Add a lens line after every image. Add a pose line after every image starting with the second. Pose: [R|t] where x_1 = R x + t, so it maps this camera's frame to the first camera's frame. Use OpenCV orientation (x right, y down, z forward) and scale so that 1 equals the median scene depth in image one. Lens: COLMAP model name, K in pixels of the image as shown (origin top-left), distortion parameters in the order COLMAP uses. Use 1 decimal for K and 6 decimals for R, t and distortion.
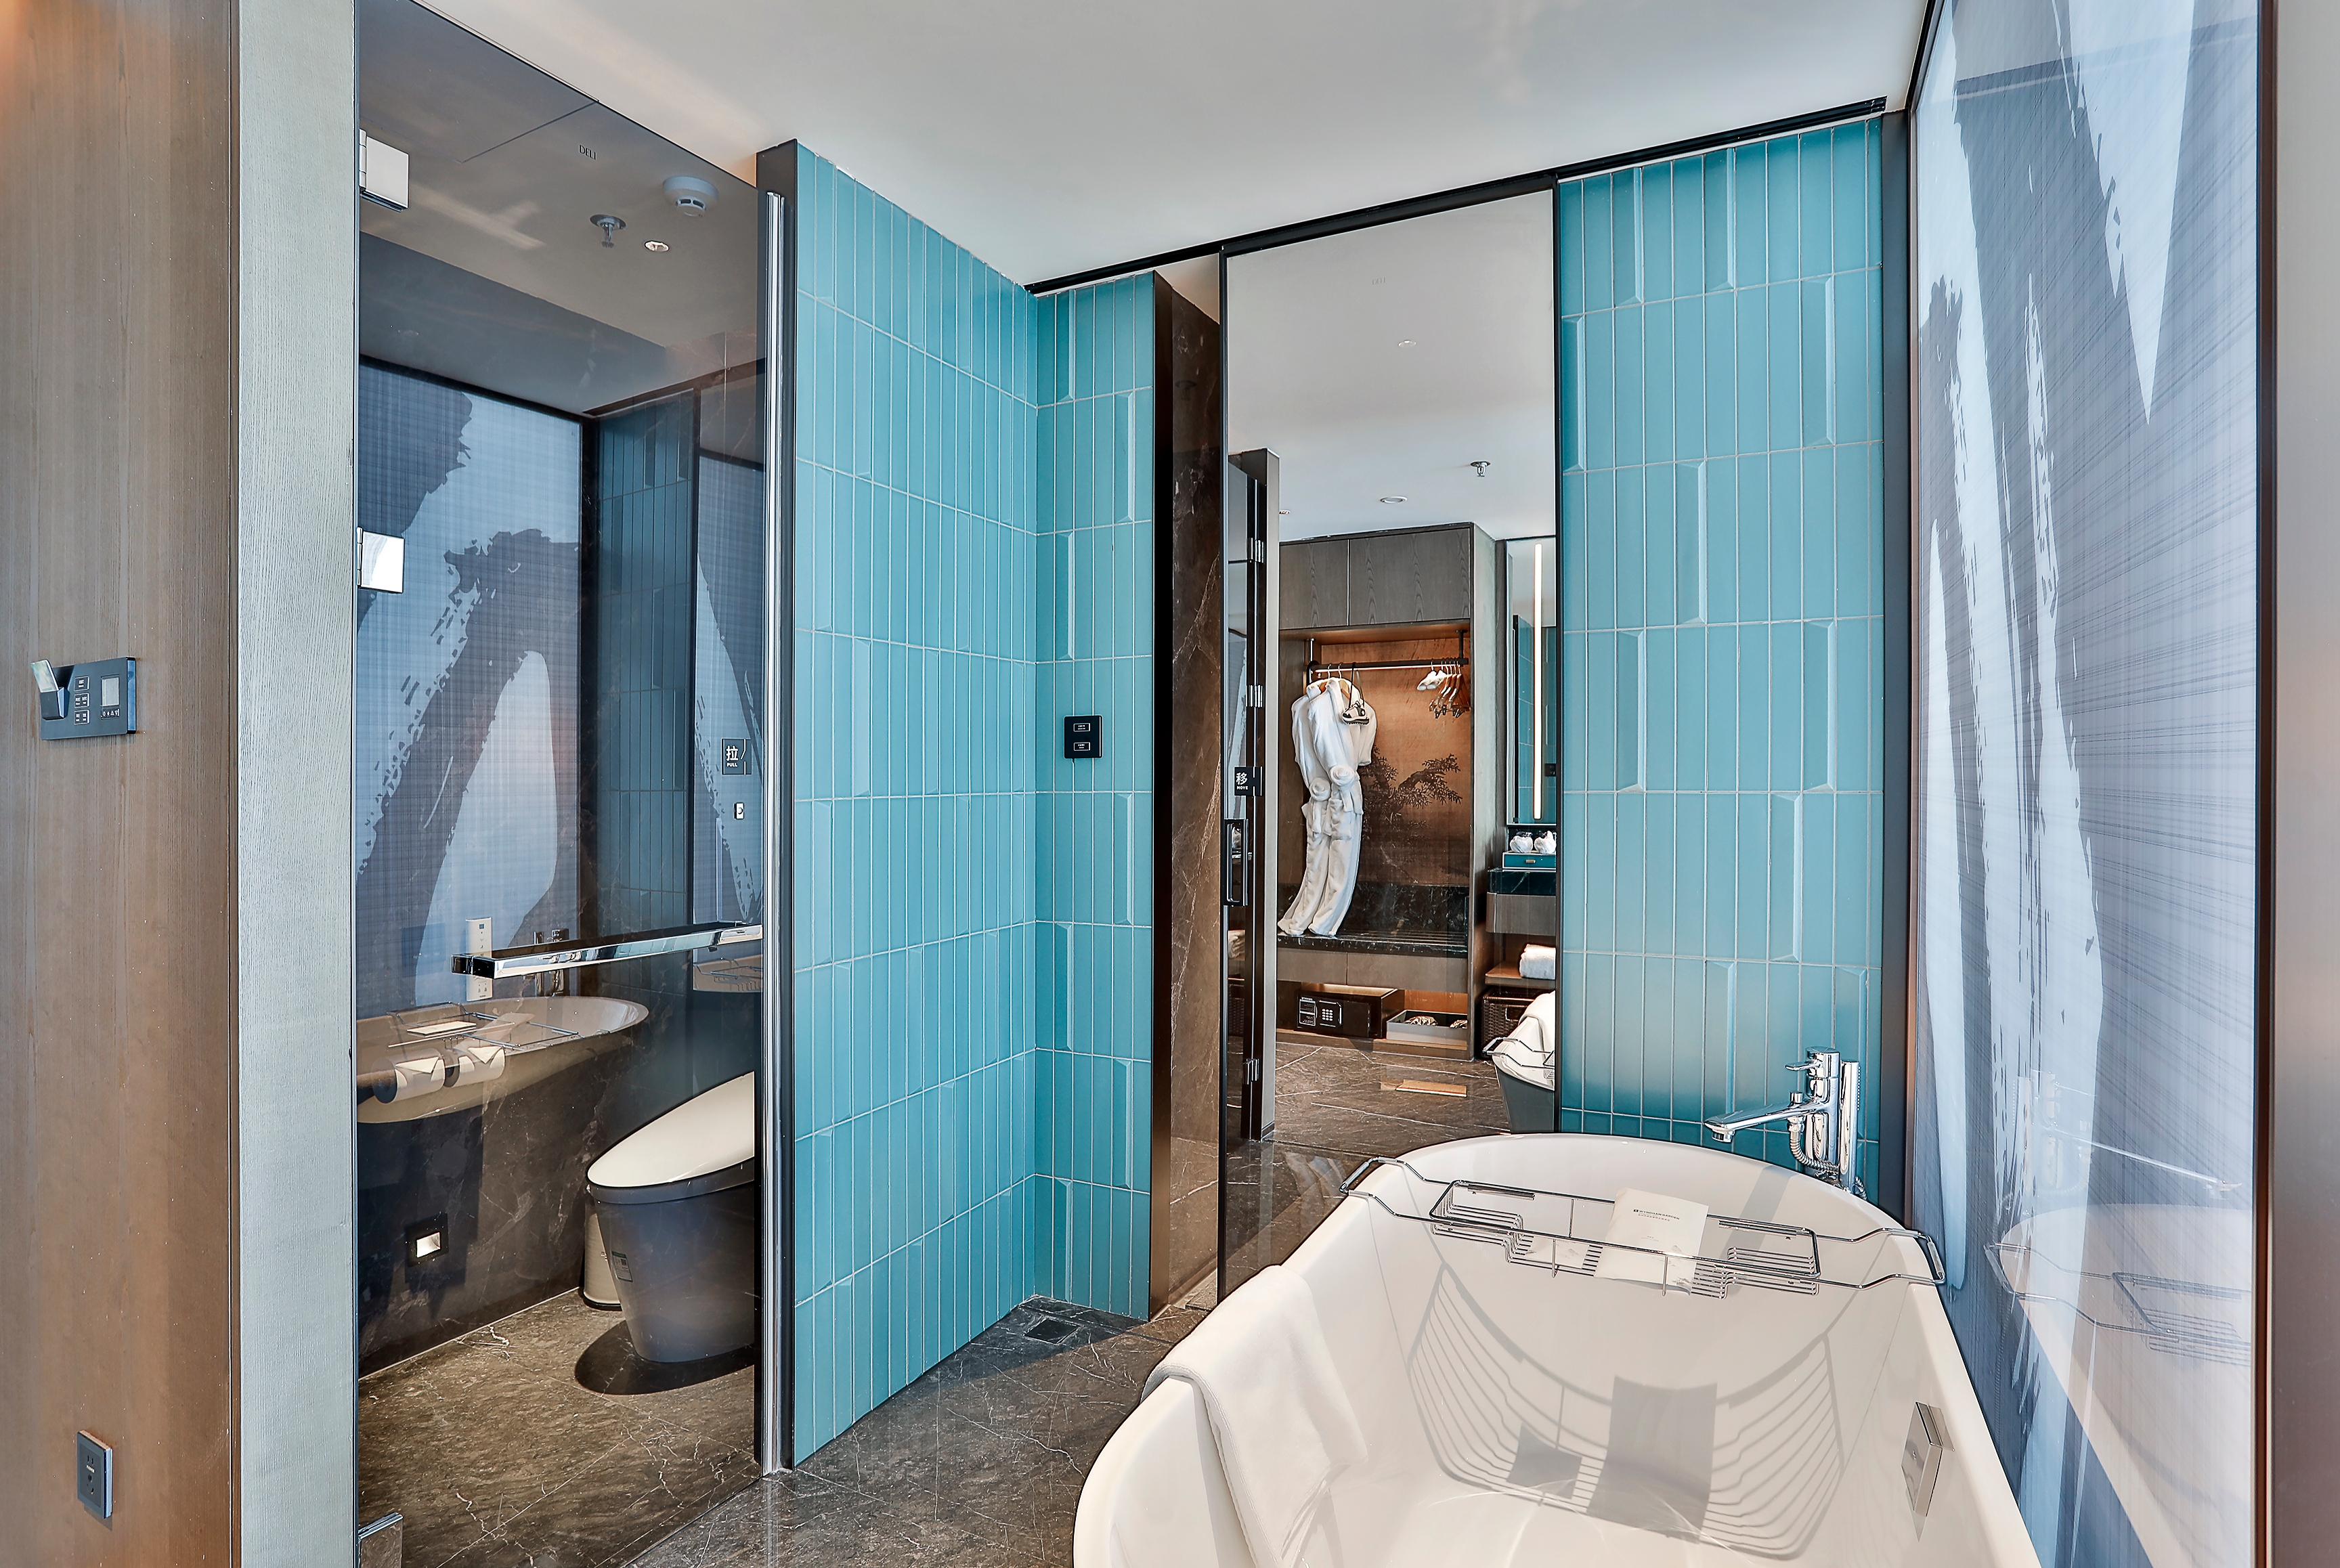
lens RADIAL K [[1146.9, 0, 1134.2], [0, 1146.9, 767.9], [0, 0, 1]] dist [-0.024518, 0.011320]
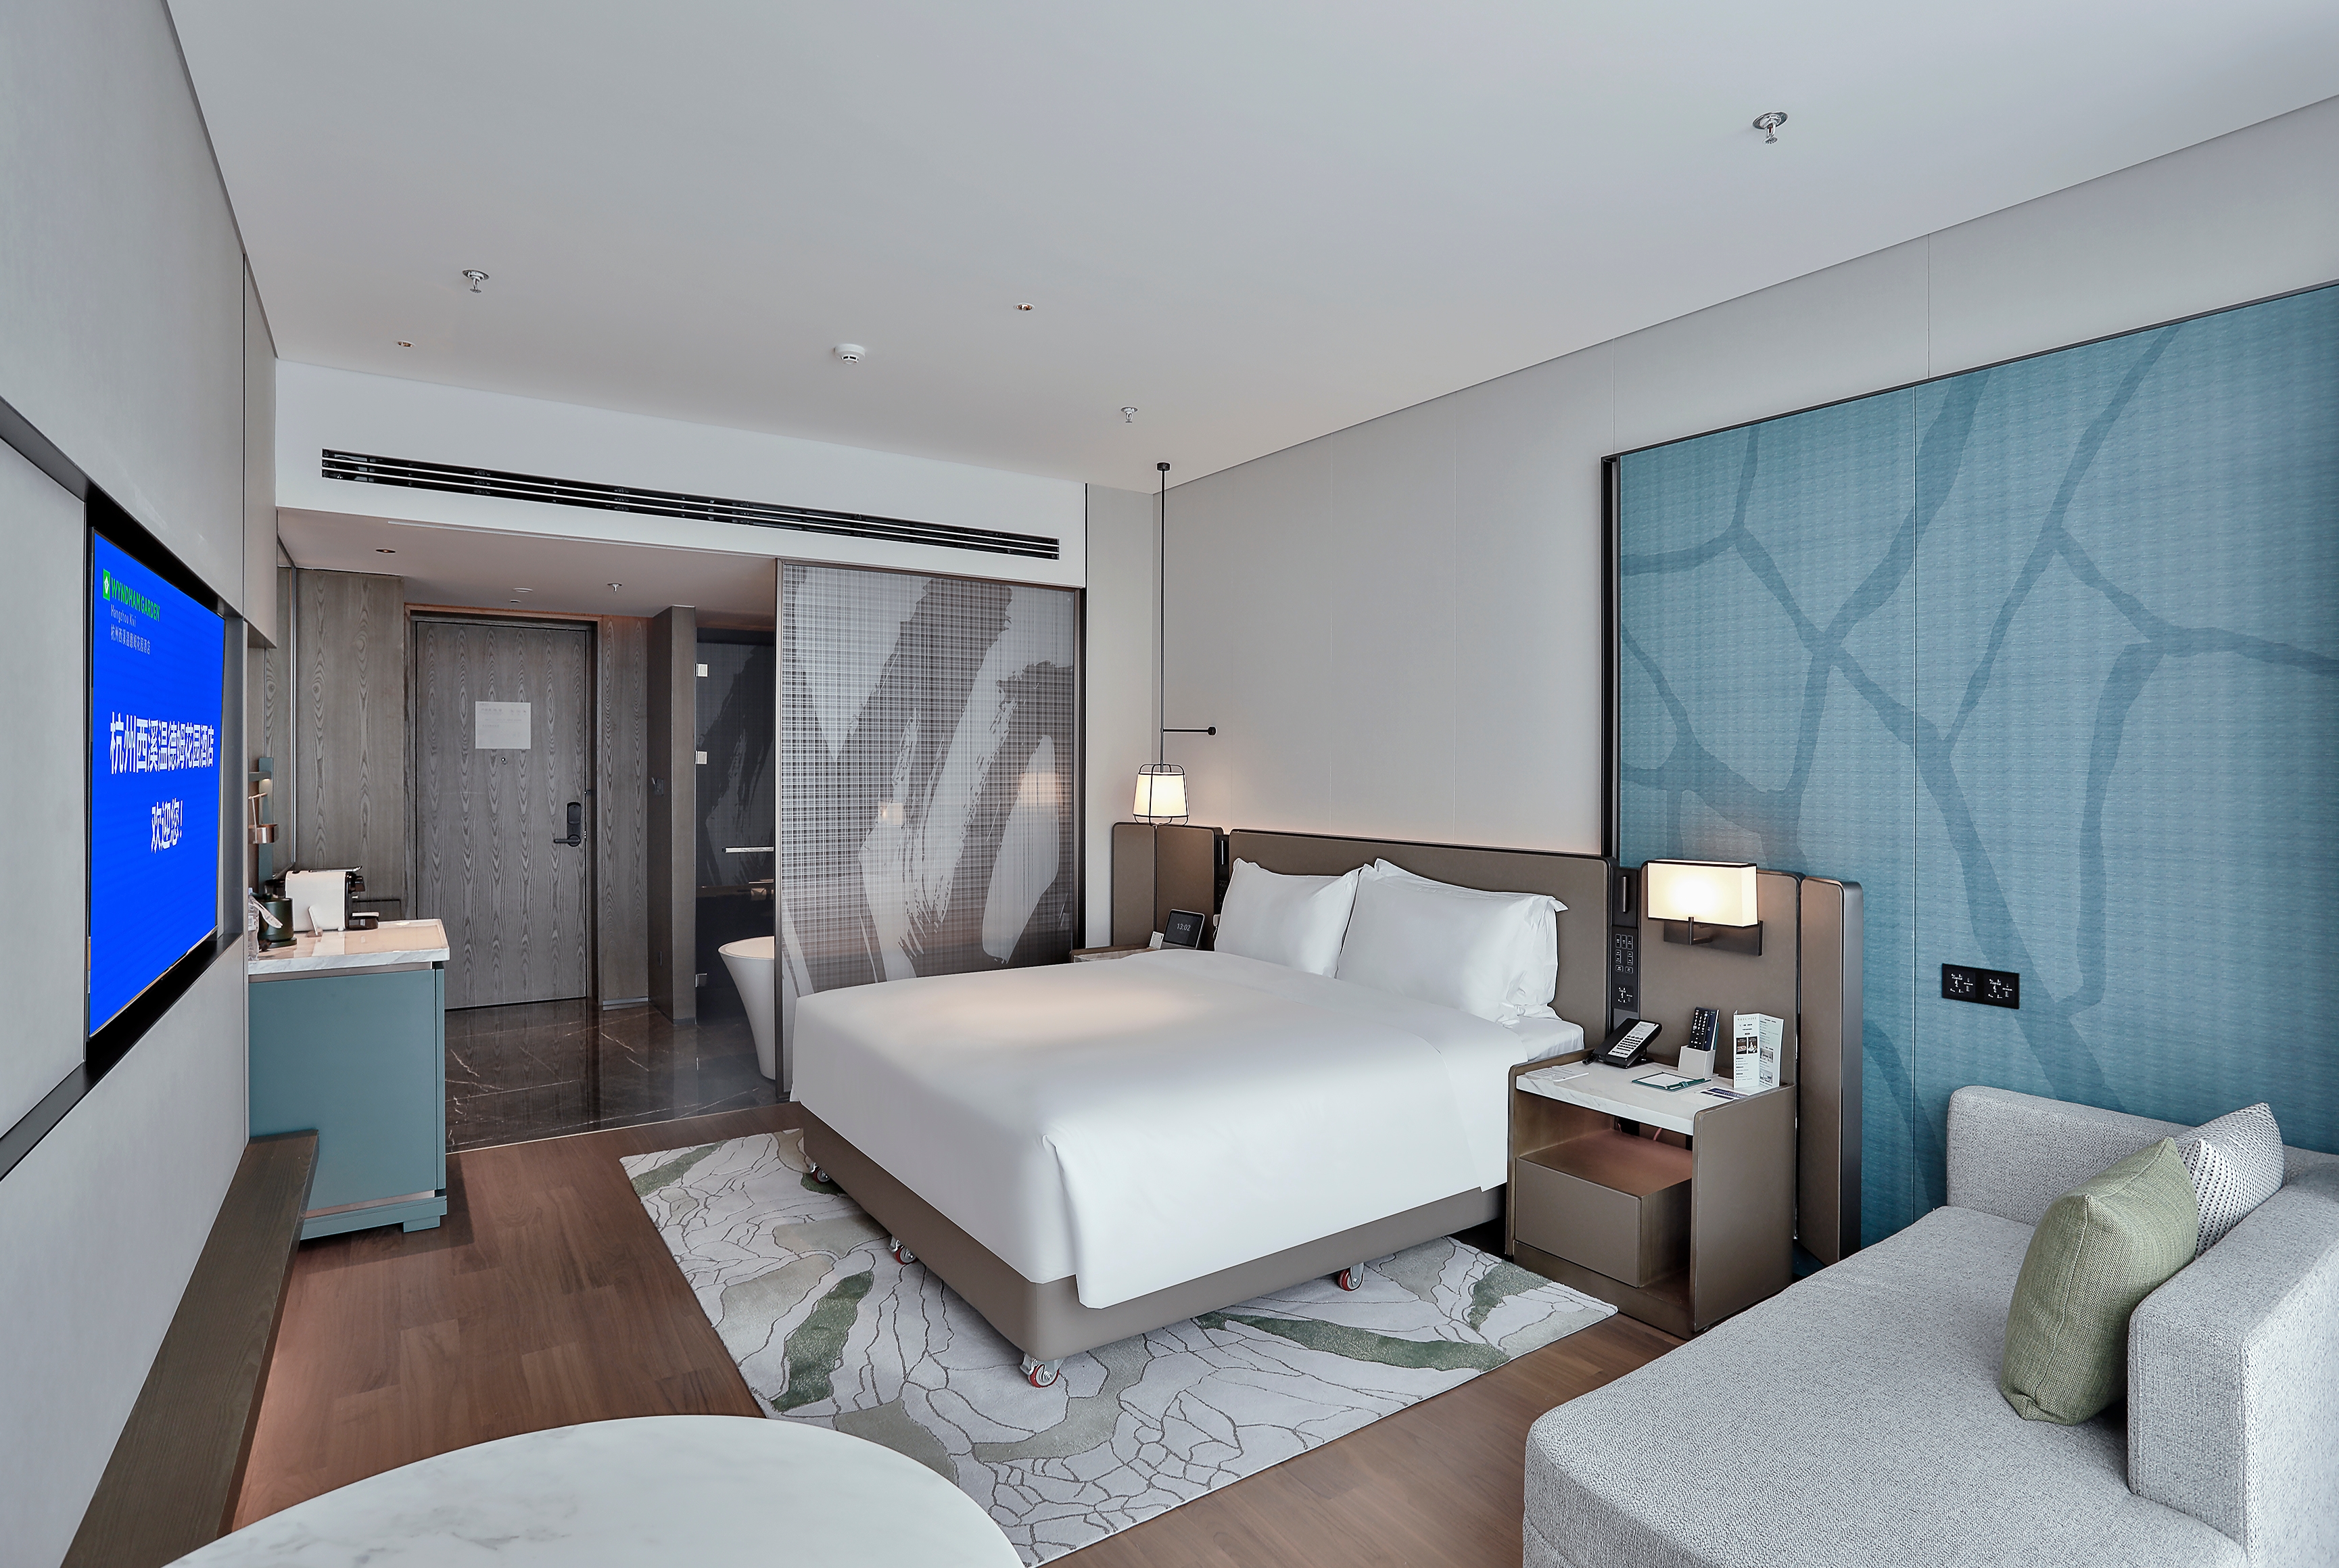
lens RADIAL K [[1124.3, 0, 1169.5], [0, 1124.3, 784.0], [0, 0, 1]] dist [-0.043931, -0.000305]
pose [[0.887455, 0.012556, -0.460723, 0.557665], [-0.006799, 0.999877, 0.014153, -0.067243], [0.460844, -0.009428, 0.887431, -0.554887]]
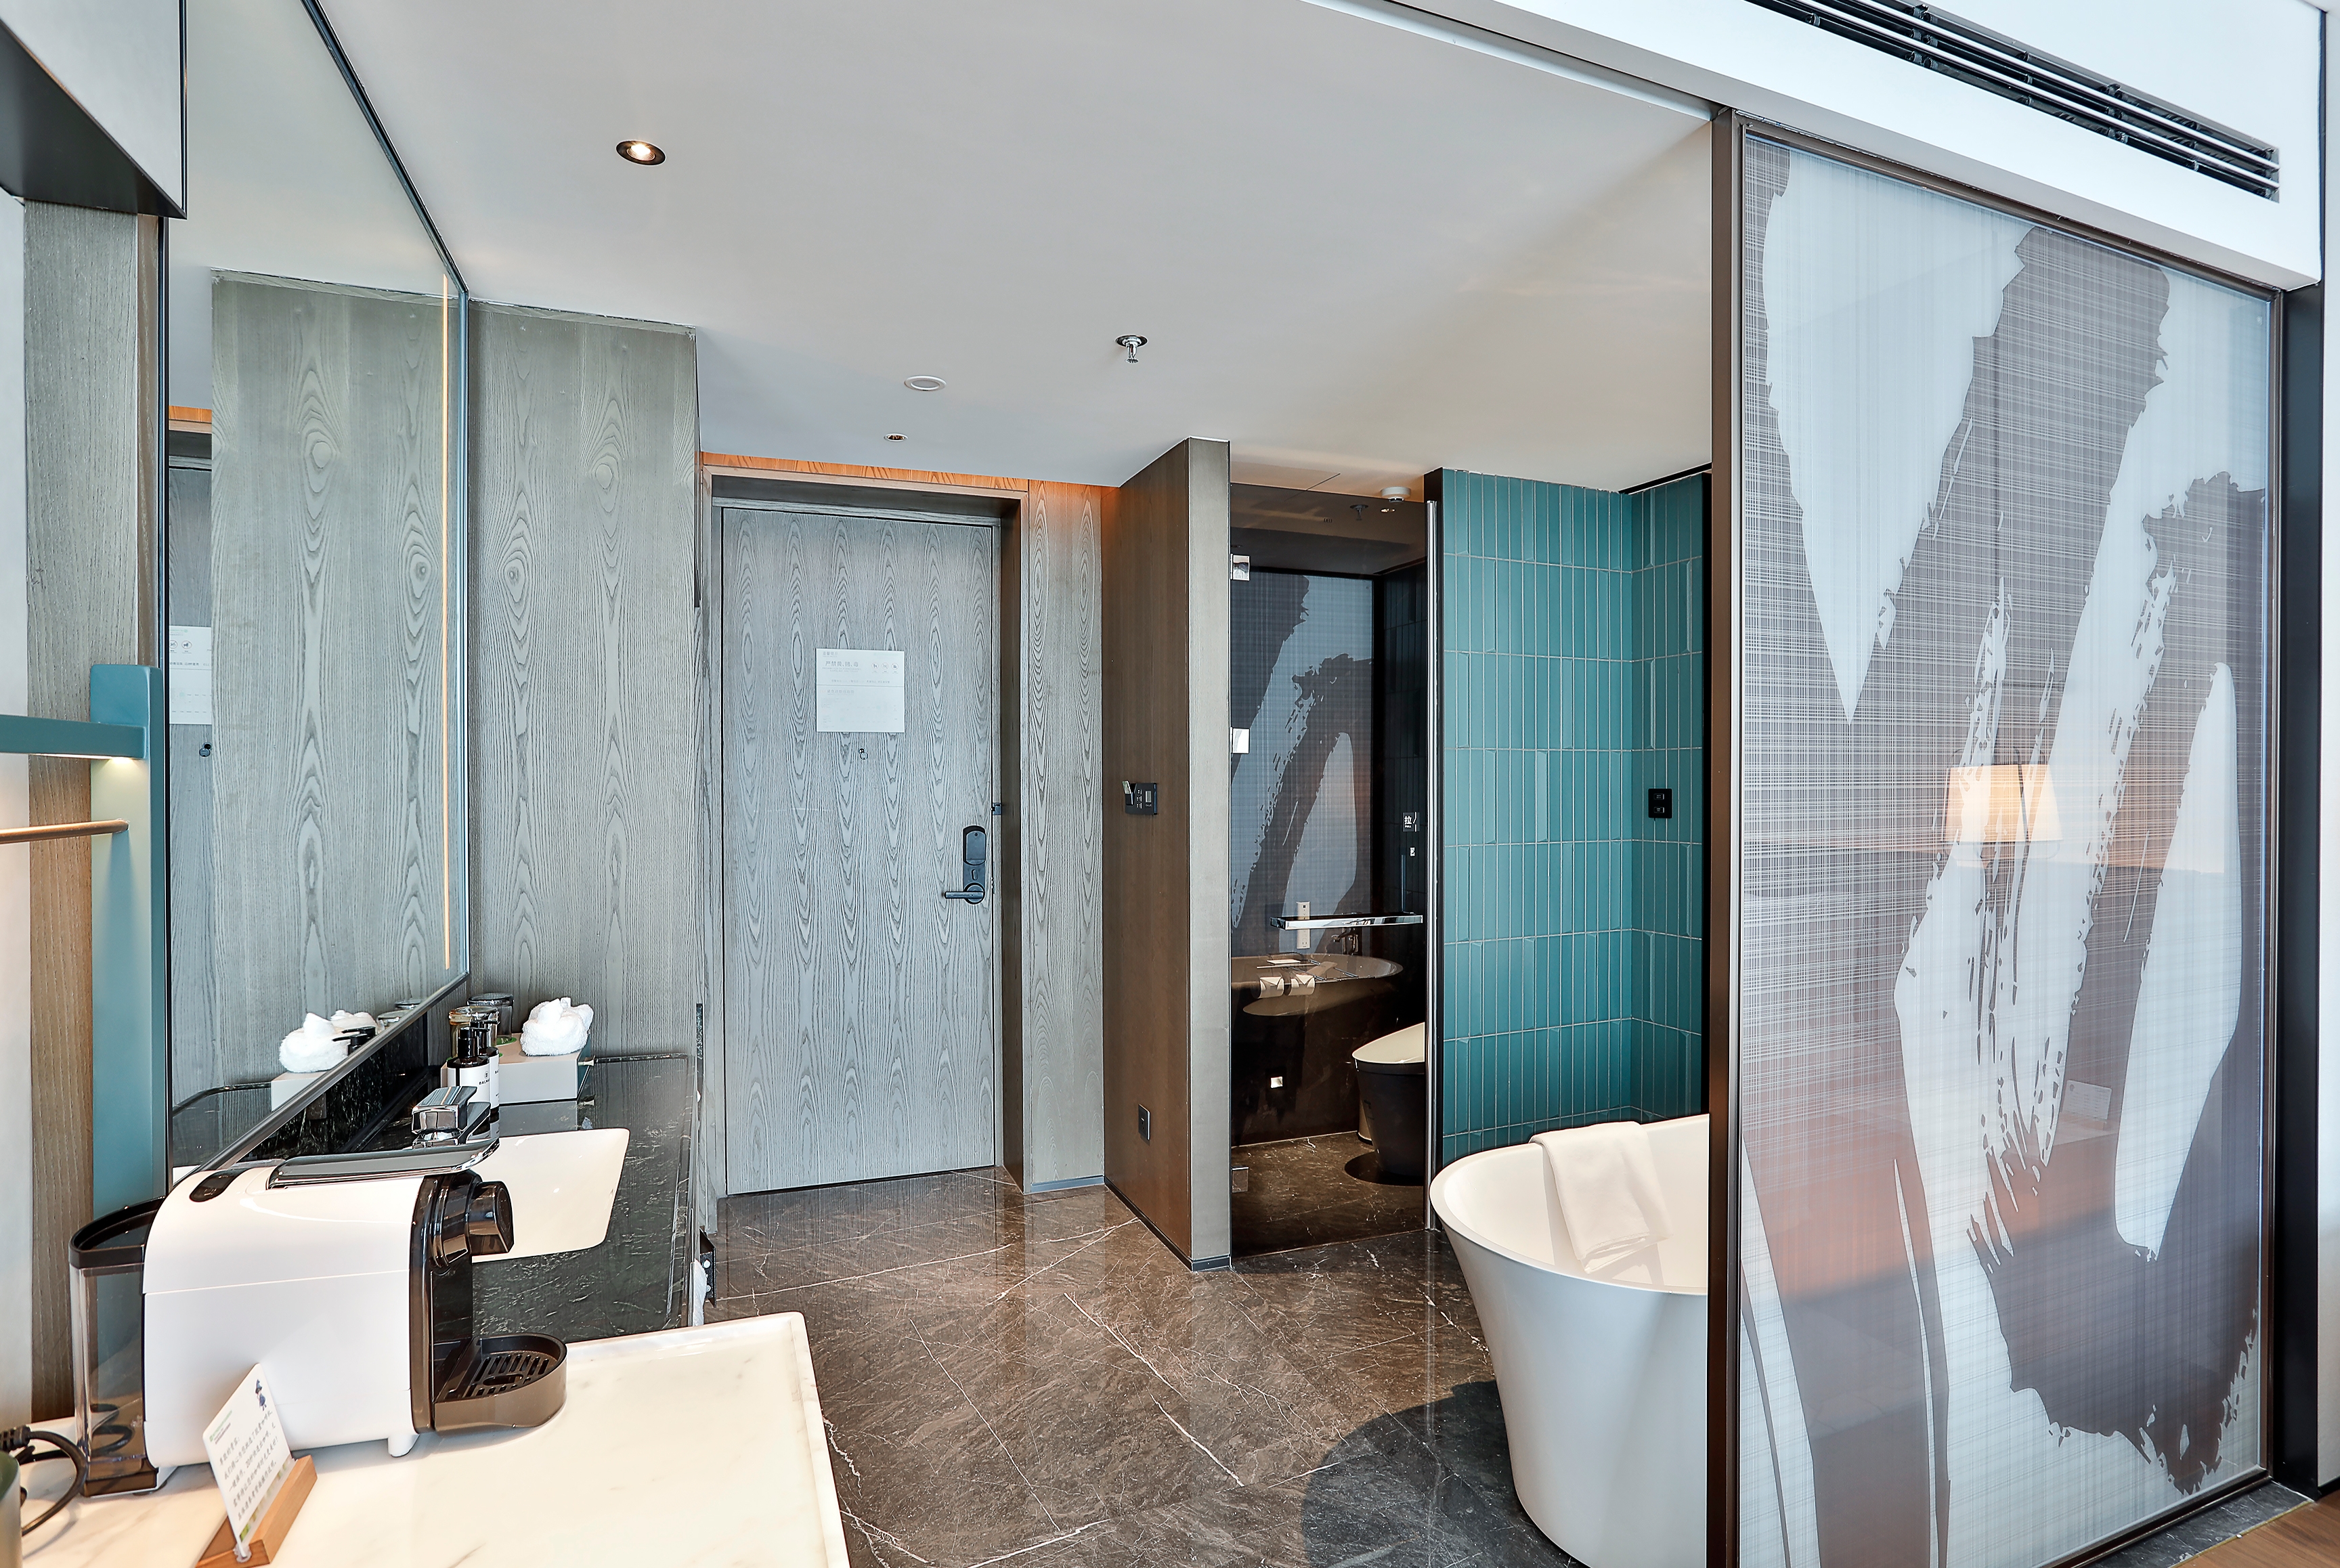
lens RADIAL K [[1124.8, 0, 1170.0], [0, 1124.8, 784.0], [0, 0, 1]] dist [-0.043931, -0.000305]
pose [[0.769662, 0.004144, -0.638438, 0.368836], [0.002077, 0.999957, 0.008994, -0.064216], [0.638448, -0.008248, 0.769621, -0.454680]]
